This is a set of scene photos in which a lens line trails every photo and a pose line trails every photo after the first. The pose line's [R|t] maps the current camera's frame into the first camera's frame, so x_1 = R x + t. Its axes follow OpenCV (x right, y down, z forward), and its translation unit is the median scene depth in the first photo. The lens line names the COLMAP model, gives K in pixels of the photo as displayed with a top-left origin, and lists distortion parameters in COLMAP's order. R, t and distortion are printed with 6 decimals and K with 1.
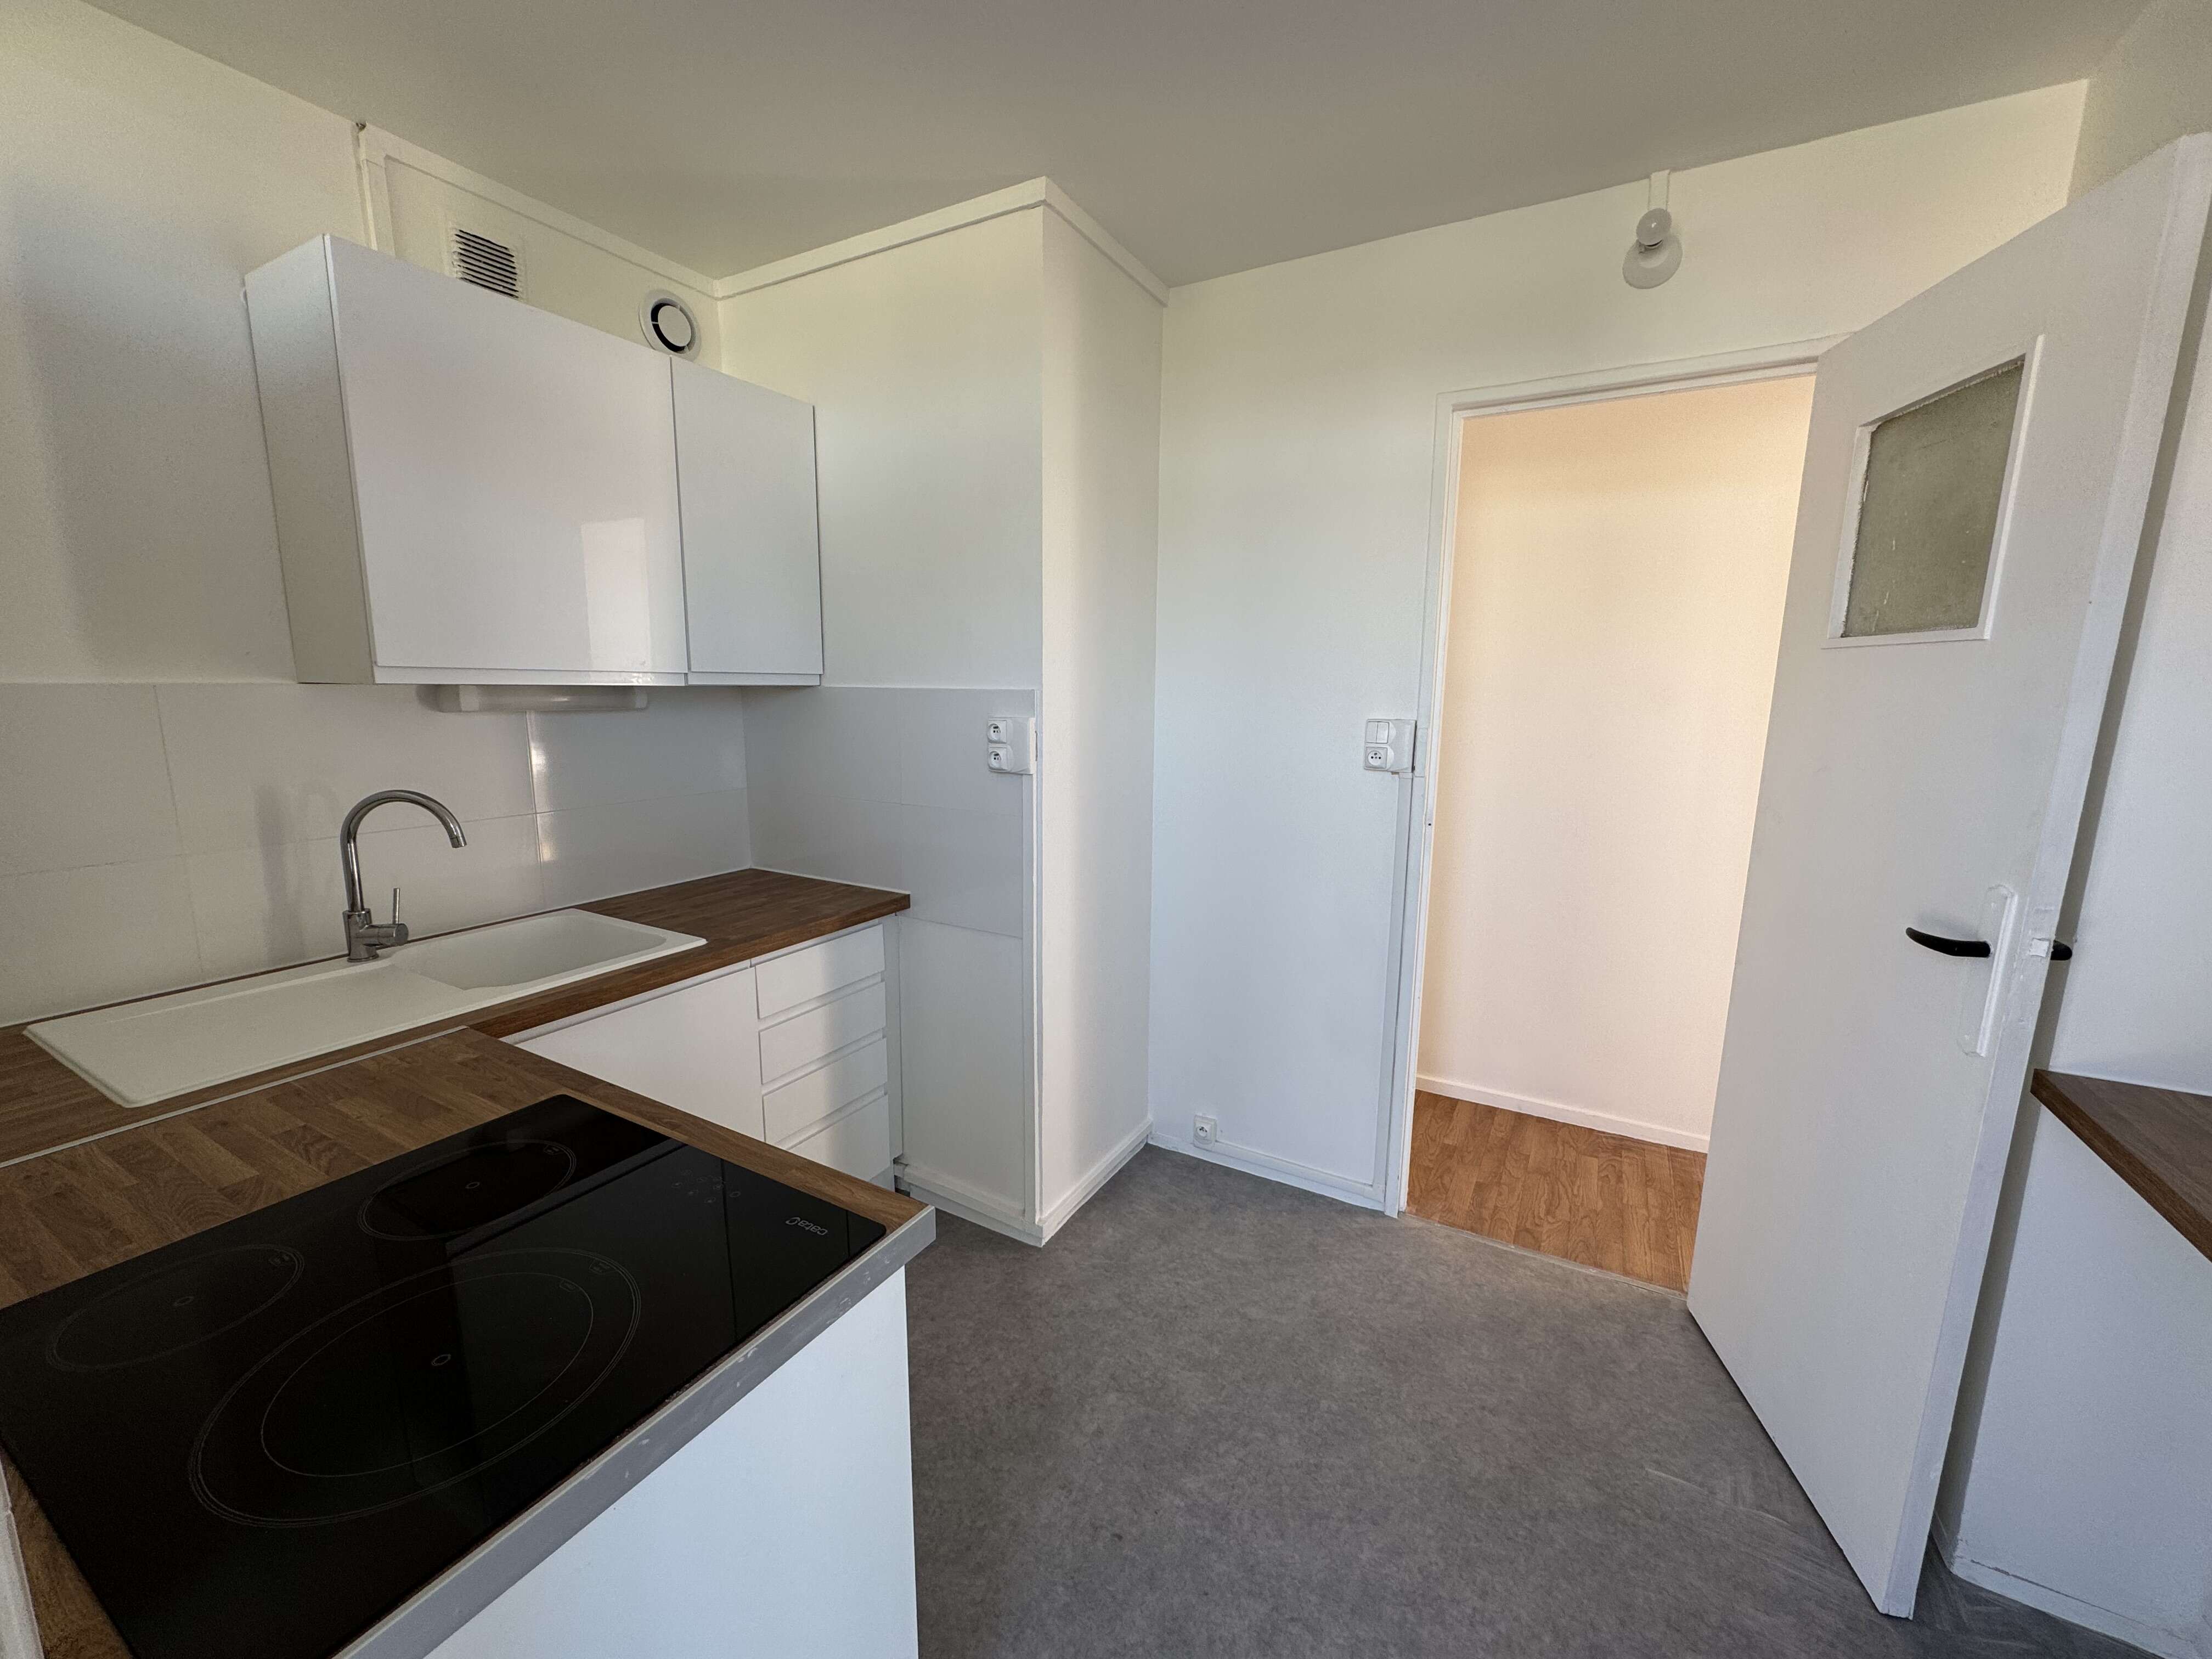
lens RADIAL K [[880.6, 0, 1107.9], [0, 880.6, 829.7], [0, 0, 1]] dist [-0.001989, 0.000156]
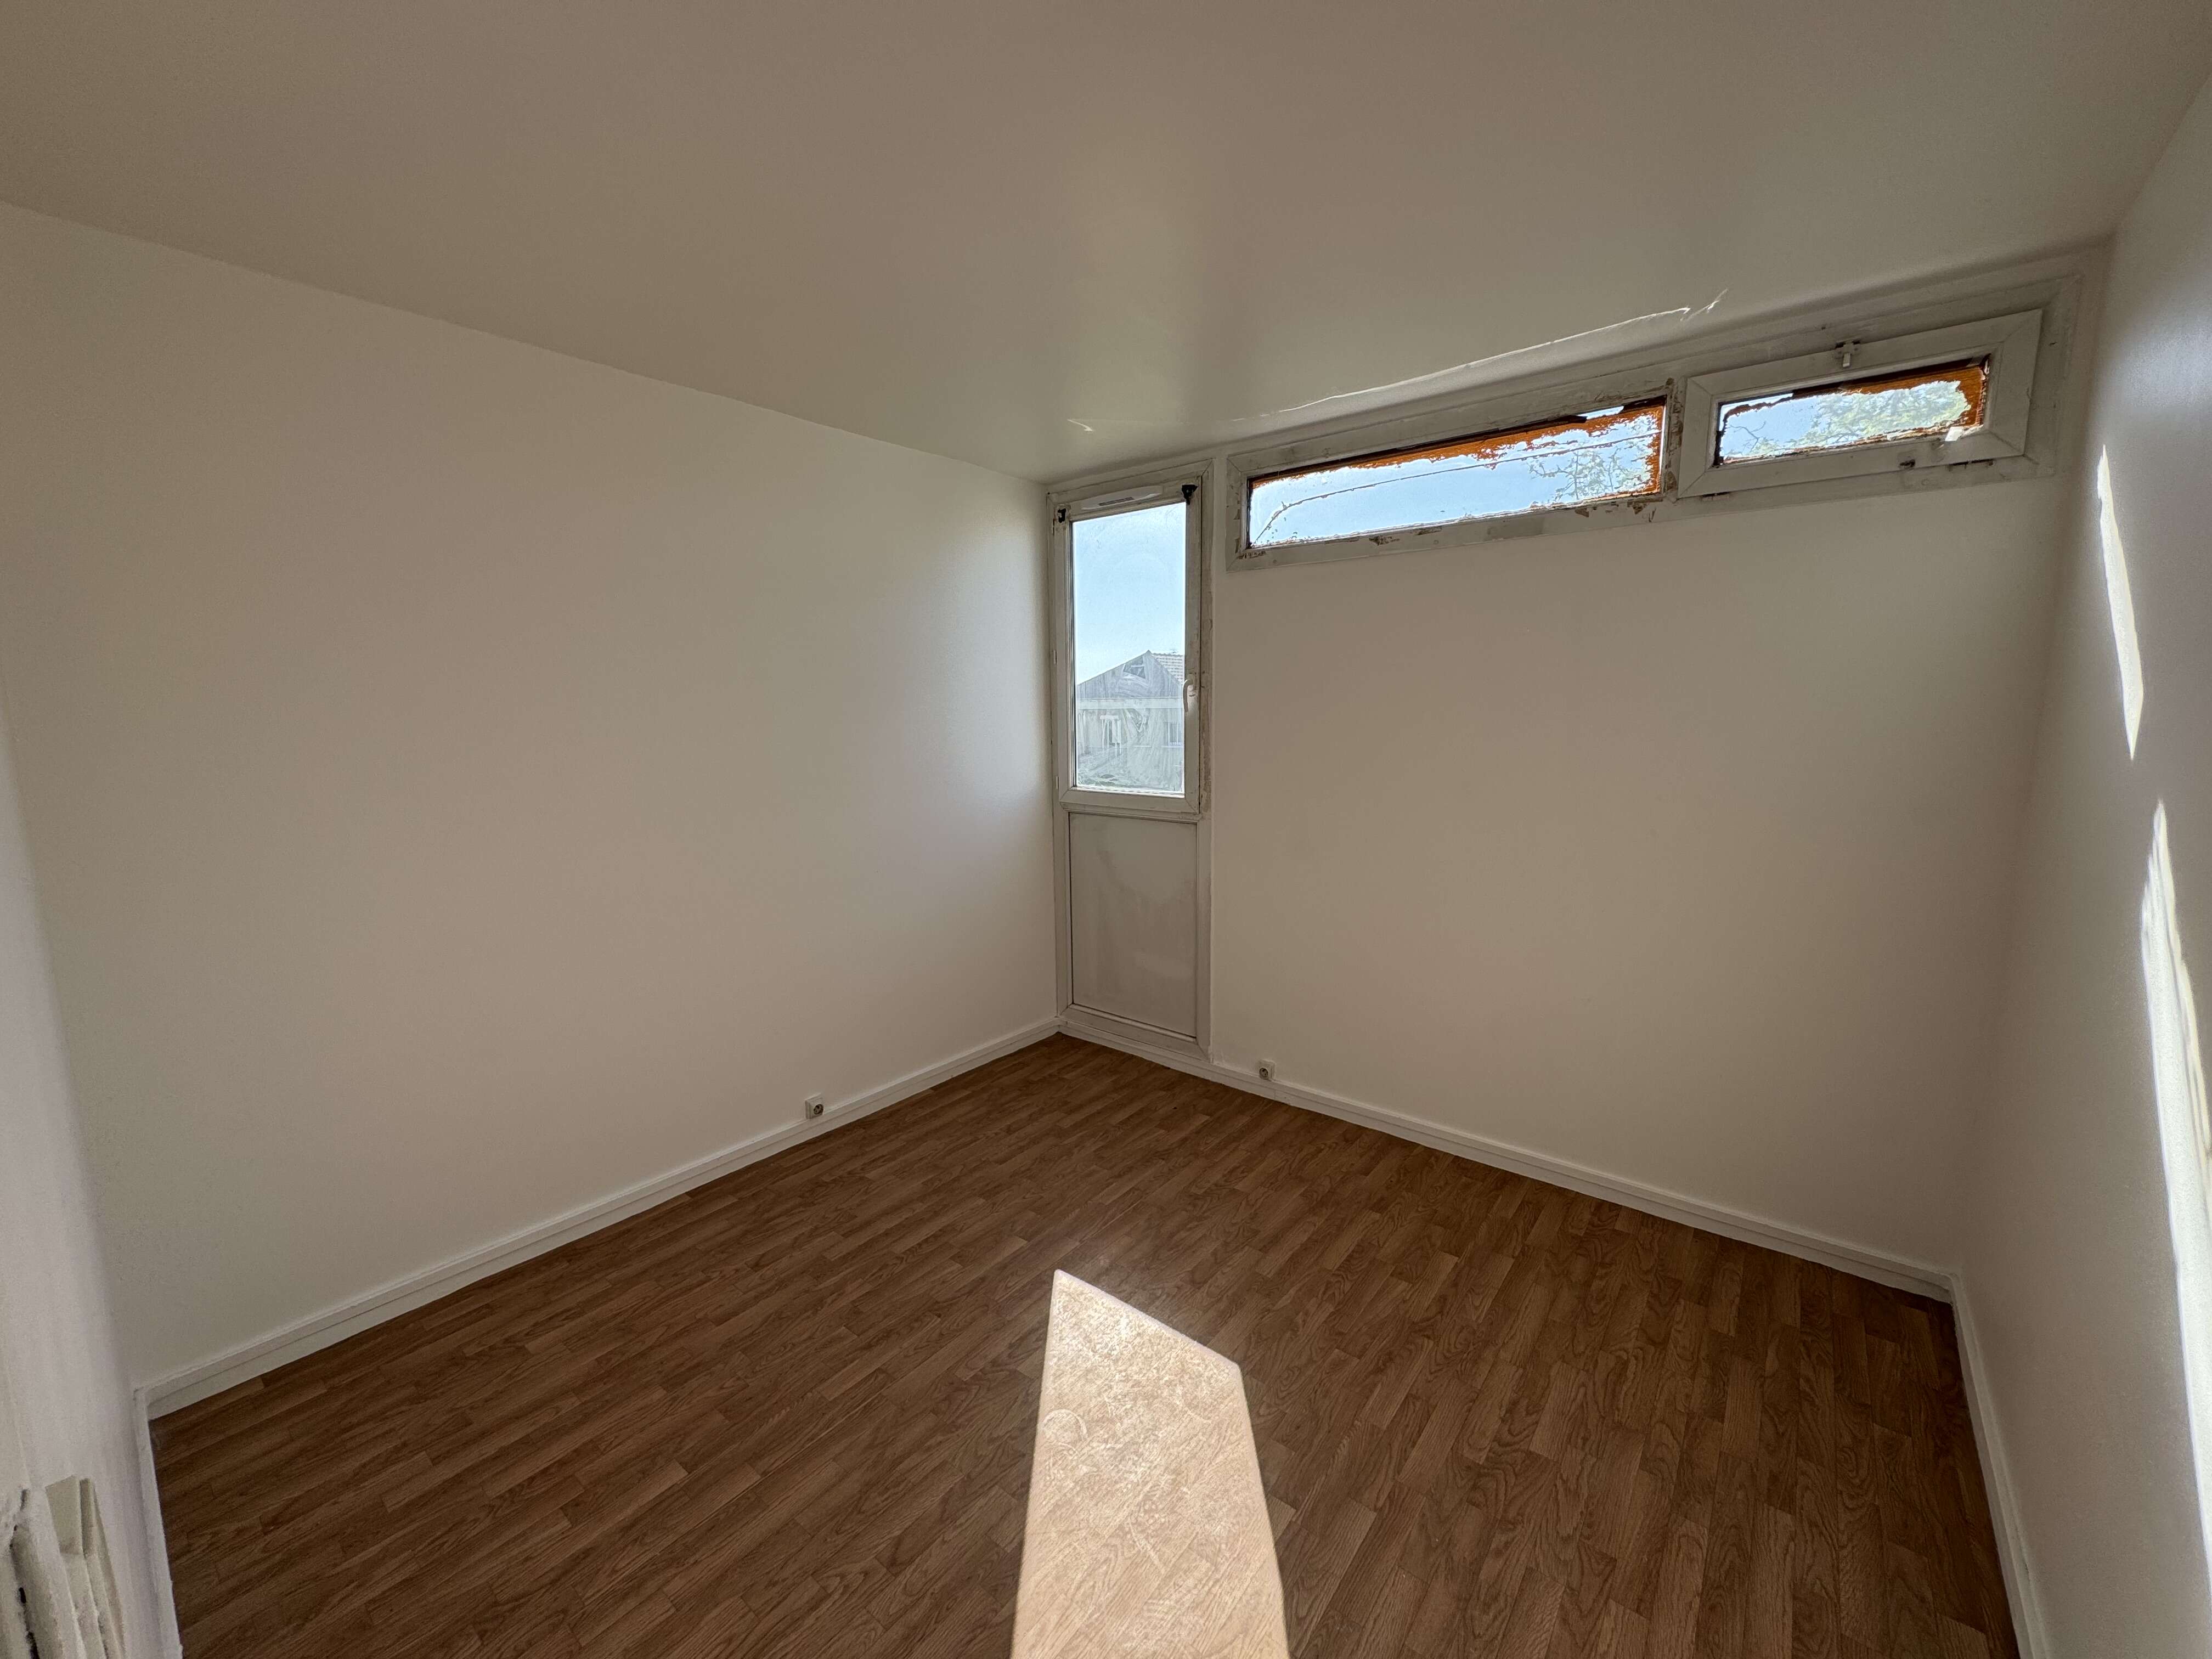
lens RADIAL K [[880.6, 0, 1106.3], [0, 880.6, 835.7], [0, 0, 1]] dist [-0.001989, 0.000156]
pose [[-0.988271, -0.028324, 0.150057, 0.923428], [0.019541, 0.951113, 0.308225, -0.326607], [-0.151452, 0.307542, -0.939404, 1.797337]]
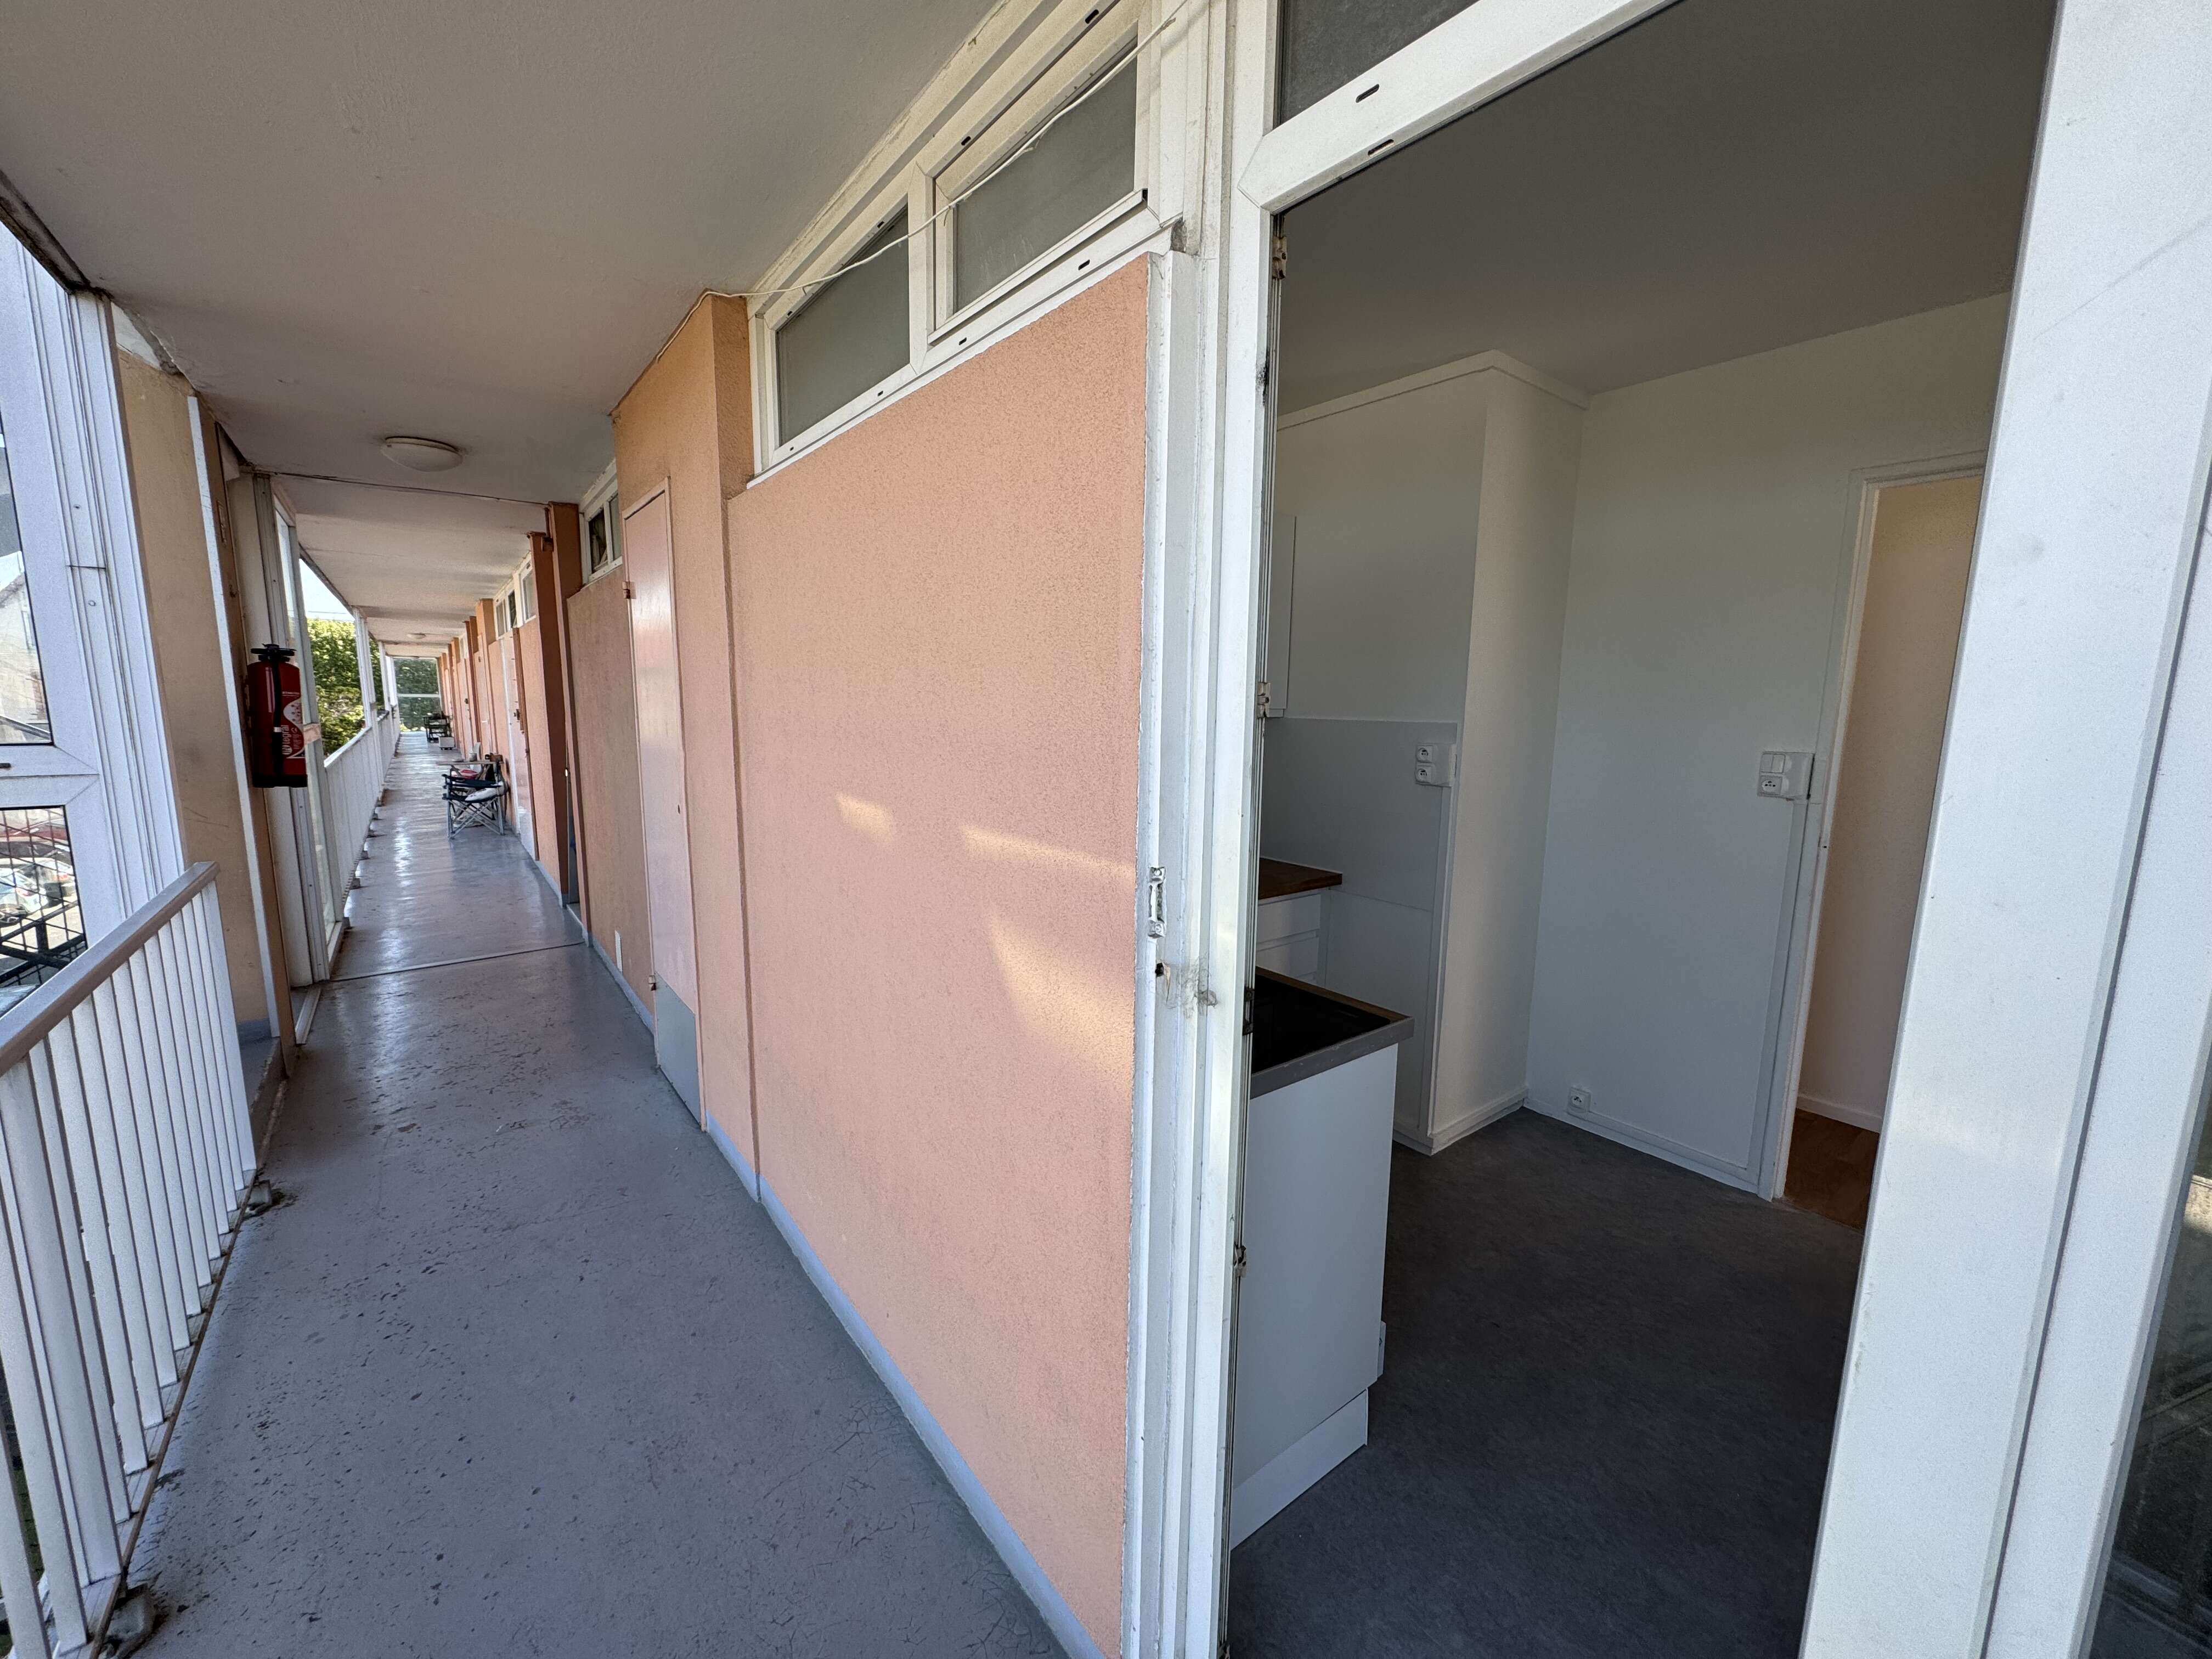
lens RADIAL K [[880.6, 0, 1103.3], [0, 880.6, 828.5], [0, 0, 1]] dist [-0.001989, 0.000156]
pose [[0.919656, 0.059697, -0.388162, -0.046684], [-0.068243, 0.997635, -0.008256, 0.043349], [0.386751, 0.034082, 0.921554, -0.395163]]
